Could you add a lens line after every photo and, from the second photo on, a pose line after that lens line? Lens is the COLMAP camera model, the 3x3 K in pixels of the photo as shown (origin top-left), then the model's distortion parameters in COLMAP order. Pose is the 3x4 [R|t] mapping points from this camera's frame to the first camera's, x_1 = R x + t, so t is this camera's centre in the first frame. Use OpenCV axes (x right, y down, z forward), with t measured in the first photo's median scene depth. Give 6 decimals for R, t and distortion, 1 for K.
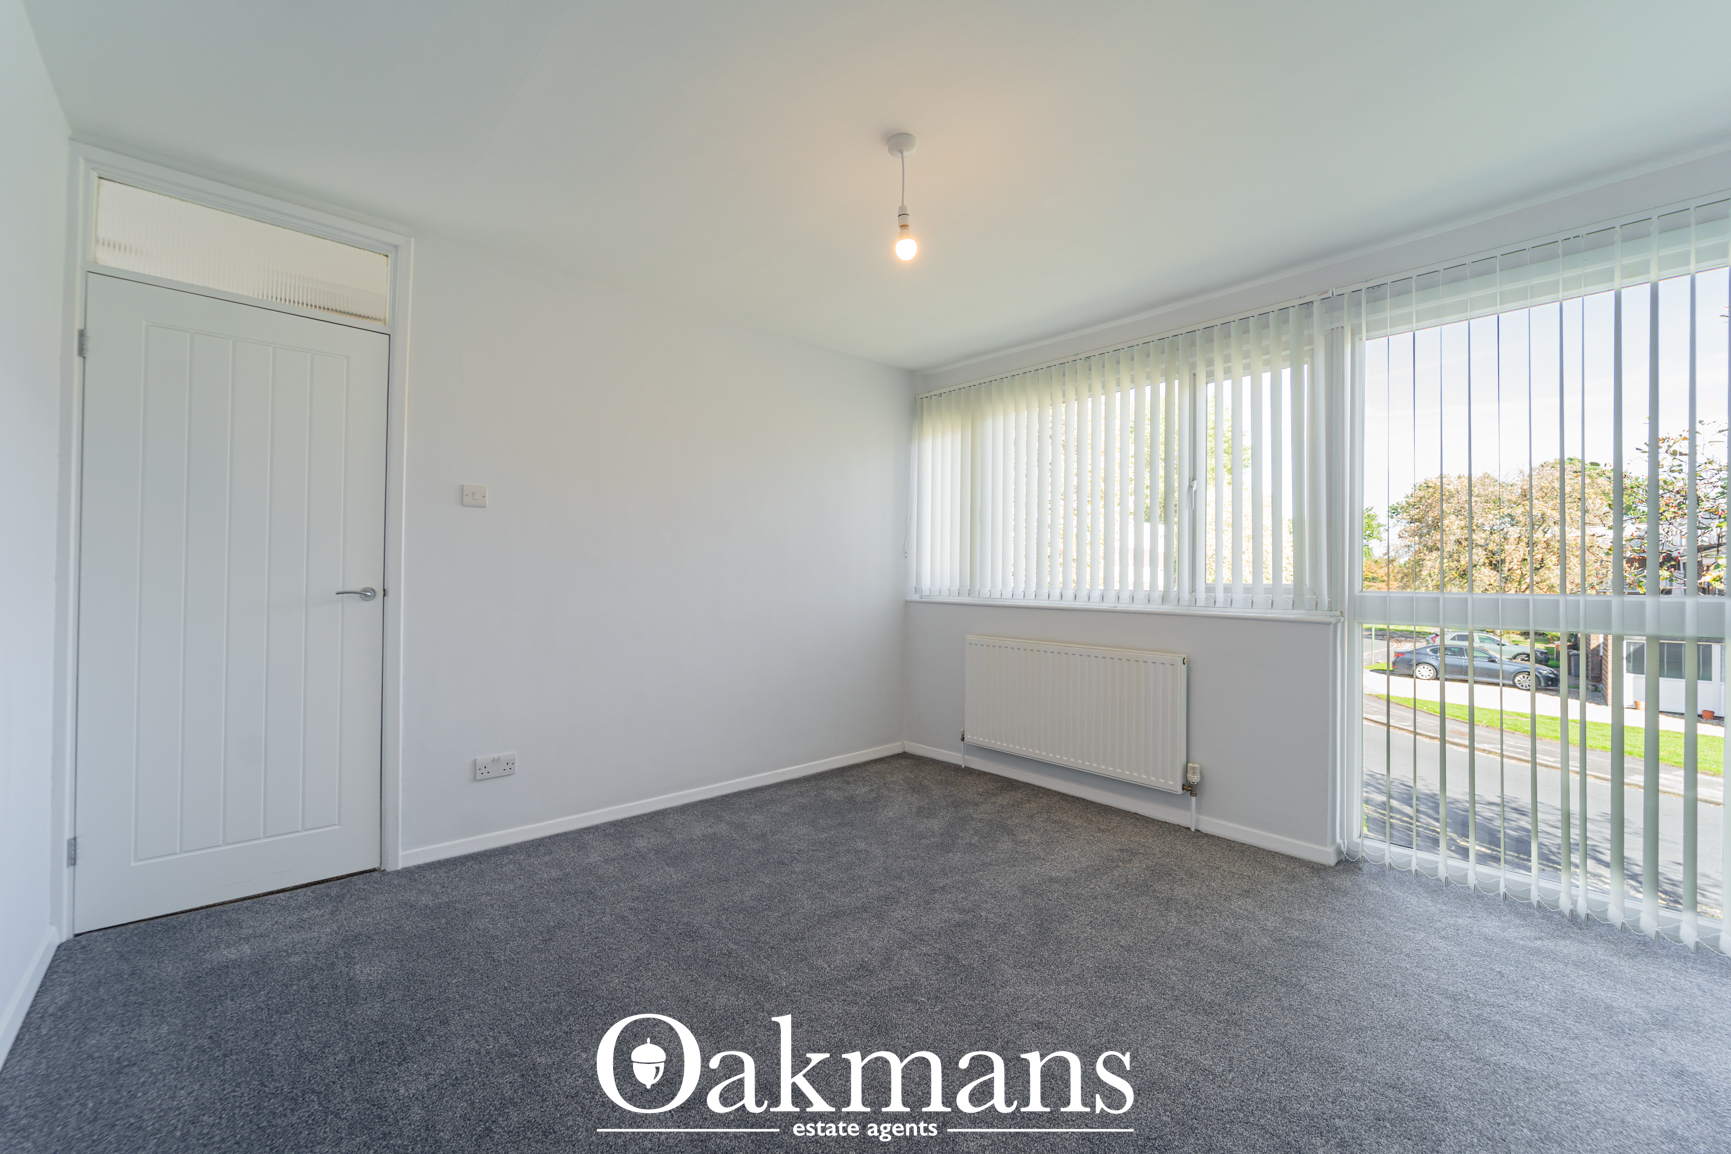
lens RADIAL K [[705.8, 0, 861.3], [0, 705.8, 568.4], [0, 0, 1]] dist [0.000831, 0.000089]
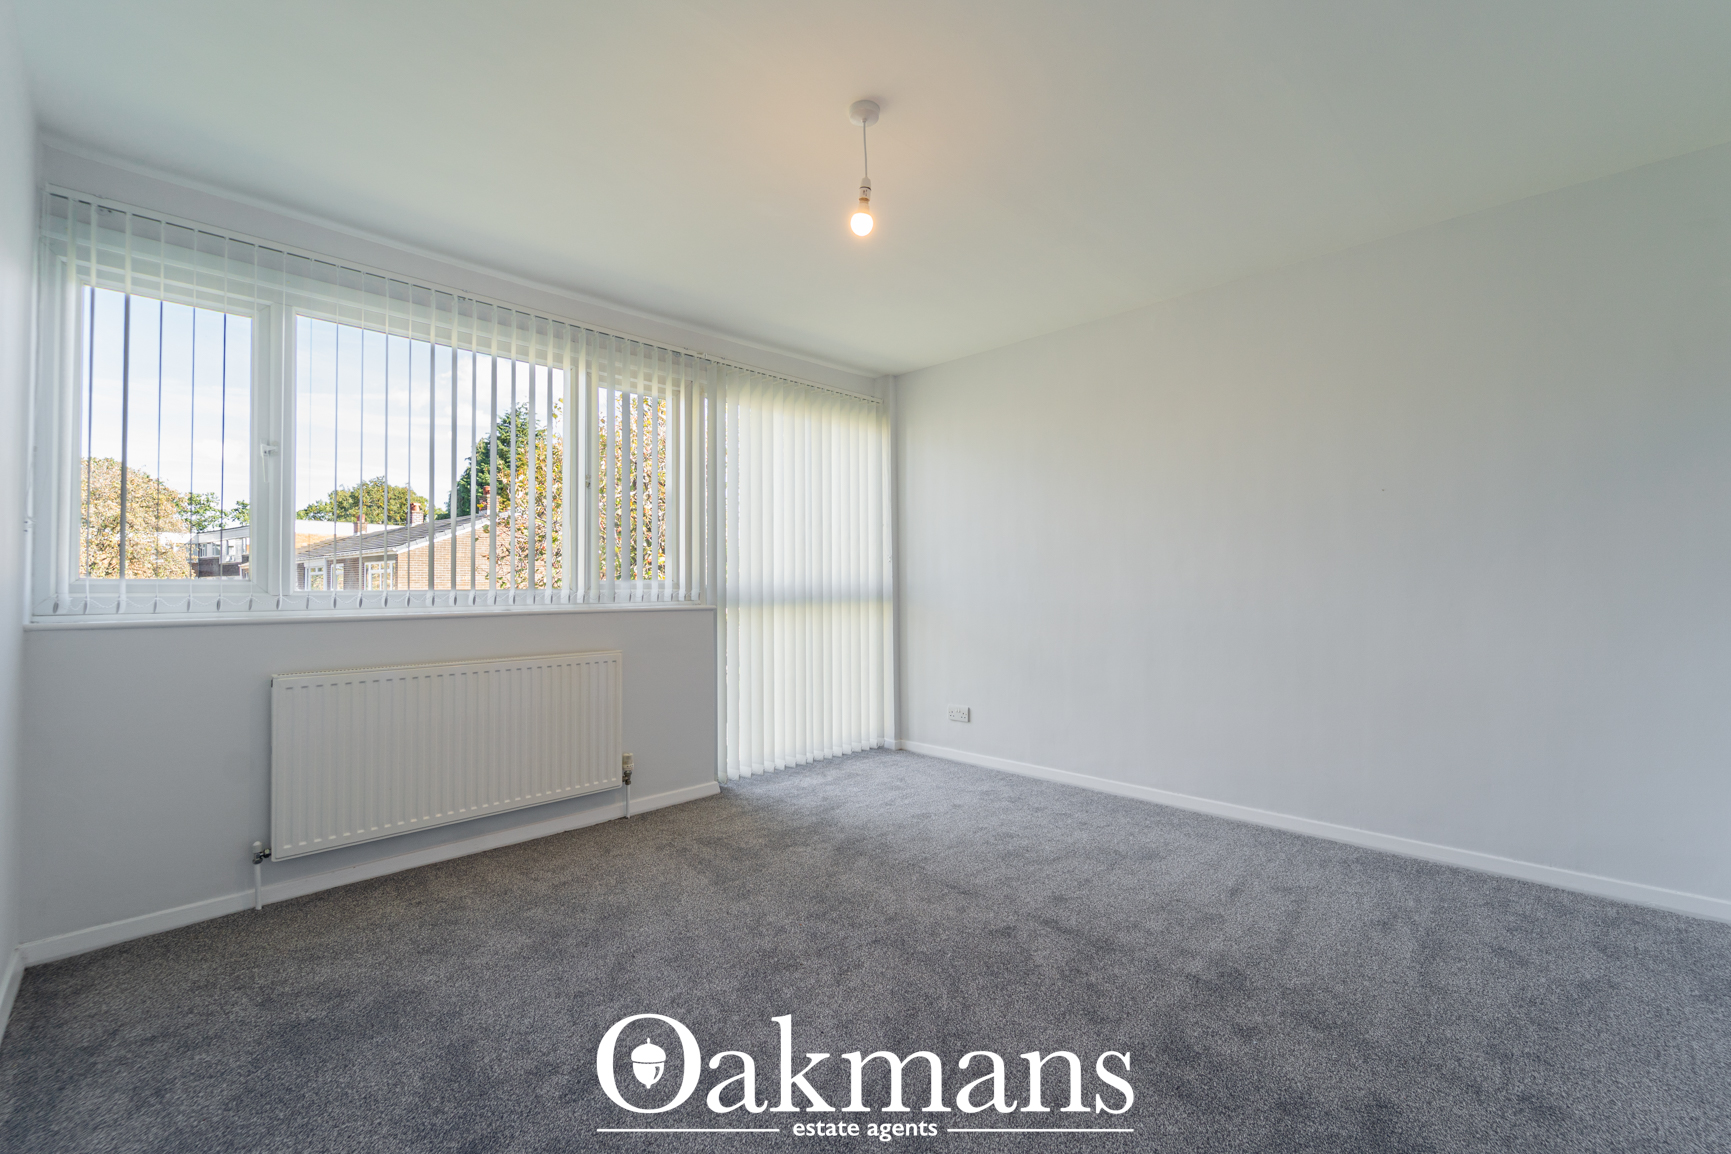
lens RADIAL K [[734.9, 0, 877.8], [0, 734.9, 570.6], [0, 0, 1]] dist [0.000499, 0.000097]
pose [[-0.078665, 0.002176, 0.996899, -0.612229], [-0.009059, 0.999955, -0.002897, 0.009317], [-0.996860, -0.009259, -0.078641, 0.701199]]
